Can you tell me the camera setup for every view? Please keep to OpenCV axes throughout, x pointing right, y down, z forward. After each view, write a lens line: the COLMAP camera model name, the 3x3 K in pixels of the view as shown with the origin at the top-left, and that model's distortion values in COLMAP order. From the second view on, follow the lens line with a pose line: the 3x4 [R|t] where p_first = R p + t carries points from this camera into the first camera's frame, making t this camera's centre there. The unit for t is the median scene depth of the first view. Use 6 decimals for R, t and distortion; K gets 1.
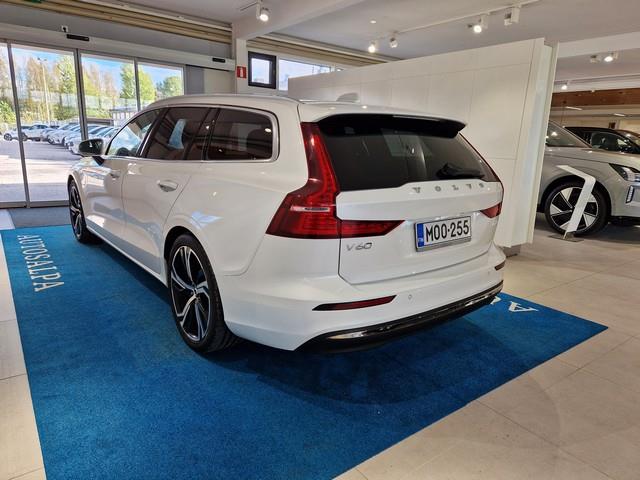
lens RADIAL K [[424.2, 0, 321.9], [0, 424.2, 240.9], [0, 0, 1]] dist [0.032647, -0.027366]
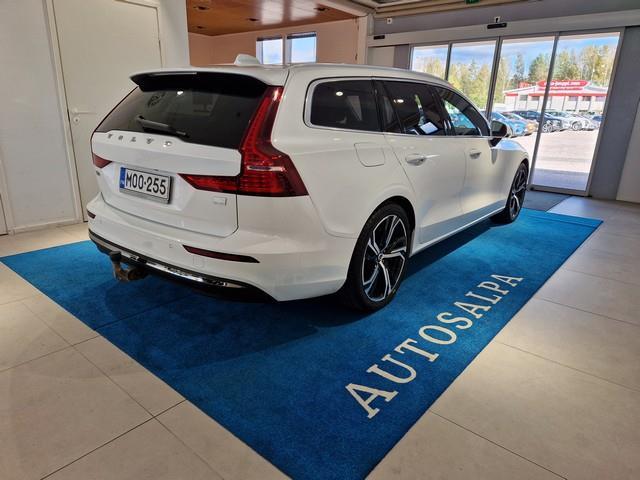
lens RADIAL K [[424.2, 0, 326.1], [0, 424.2, 241.6], [0, 0, 1]] dist [0.032647, -0.027366]
pose [[0.229874, 0.256908, -0.938699, 1.344317], [-0.244312, 0.948876, 0.199865, -0.195226], [0.942056, 0.183392, 0.280888, 1.101615]]
